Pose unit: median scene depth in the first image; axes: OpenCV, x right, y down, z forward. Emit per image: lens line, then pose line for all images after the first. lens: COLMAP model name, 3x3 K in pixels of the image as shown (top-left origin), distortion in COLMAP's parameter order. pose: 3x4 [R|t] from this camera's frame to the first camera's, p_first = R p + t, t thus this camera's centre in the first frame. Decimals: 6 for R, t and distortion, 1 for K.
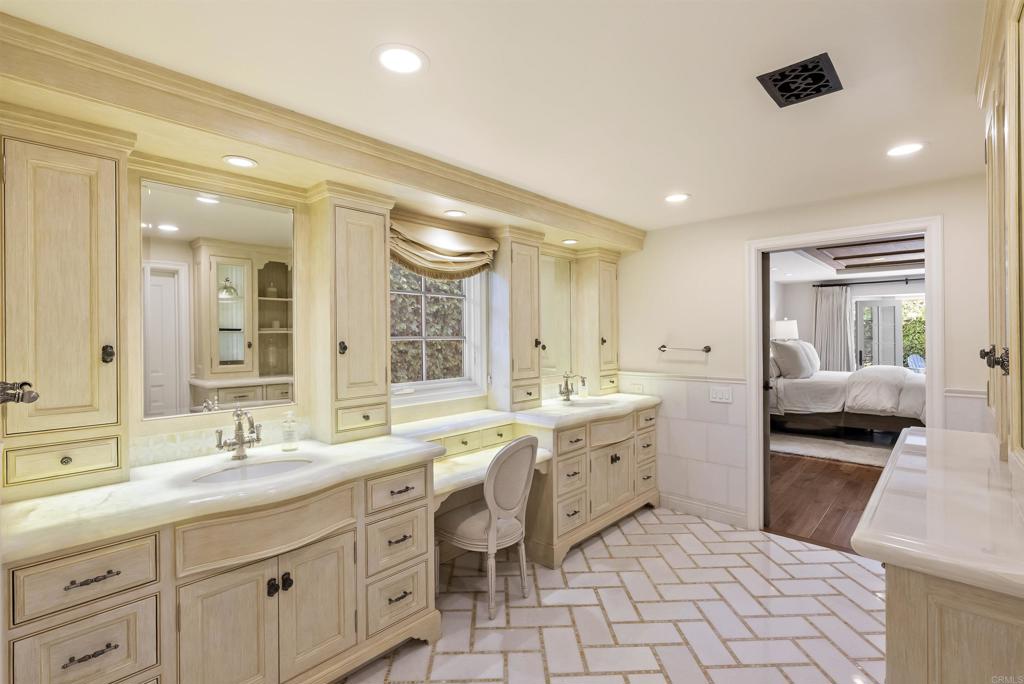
lens RADIAL K [[467.8, 0, 512.8], [0, 467.8, 331.6], [0, 0, 1]] dist [-0.001571, -0.000295]
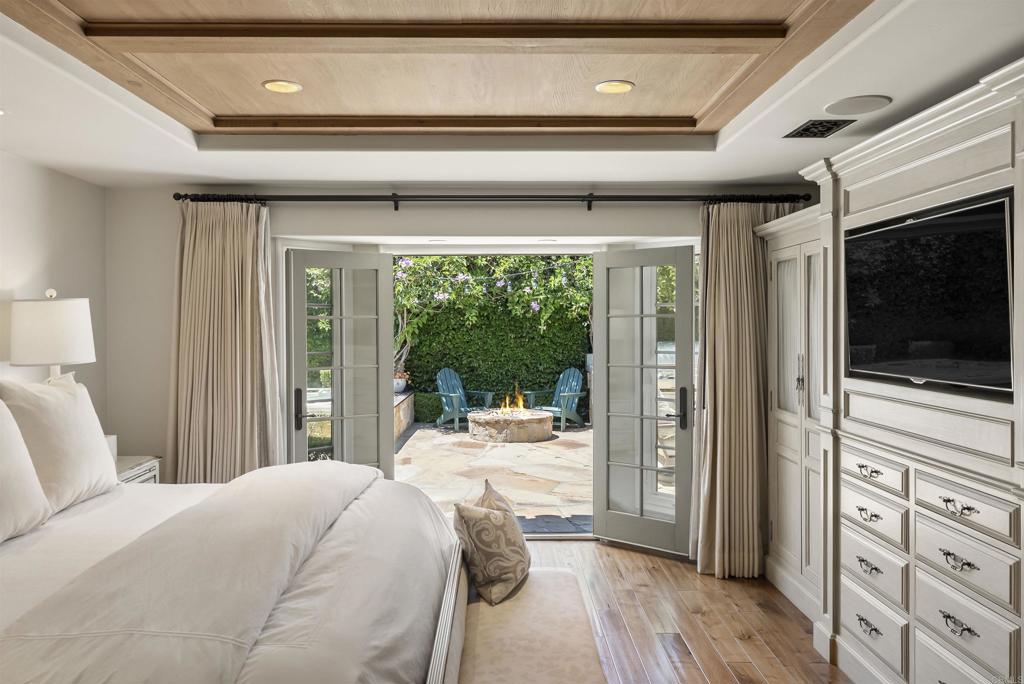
lens RADIAL K [[725.4, 0, 509.3], [0, 725.4, 324.4], [0, 0, 1]] dist [-0.004377, -0.004171]
pose [[0.725175, -0.002167, 0.688561, 0.479078], [-0.001469, 0.999988, 0.004693, -0.011243], [-0.688563, -0.004415, 0.725163, 0.485419]]
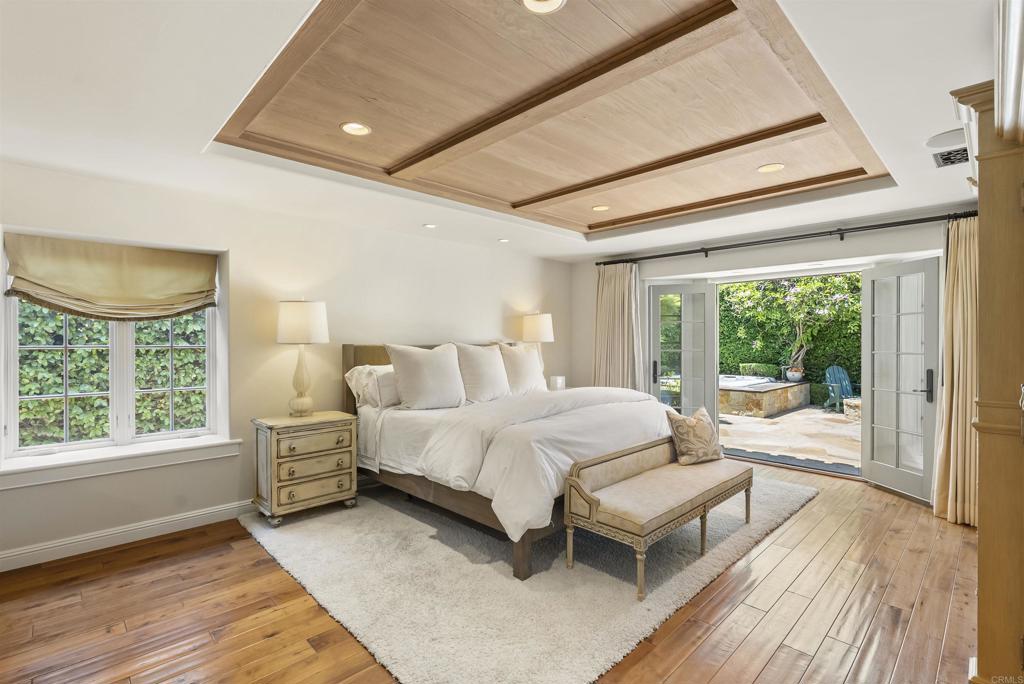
lens RADIAL K [[480.3, 0, 512.0], [0, 480.3, 342.0], [0, 0, 1]] dist [-0.000347, -0.000069]
pose [[0.998869, 0.001412, -0.047529, 0.575769], [-0.001082, 0.999975, 0.006952, 0.009933], [0.047538, -0.006892, 0.998846, 0.314481]]
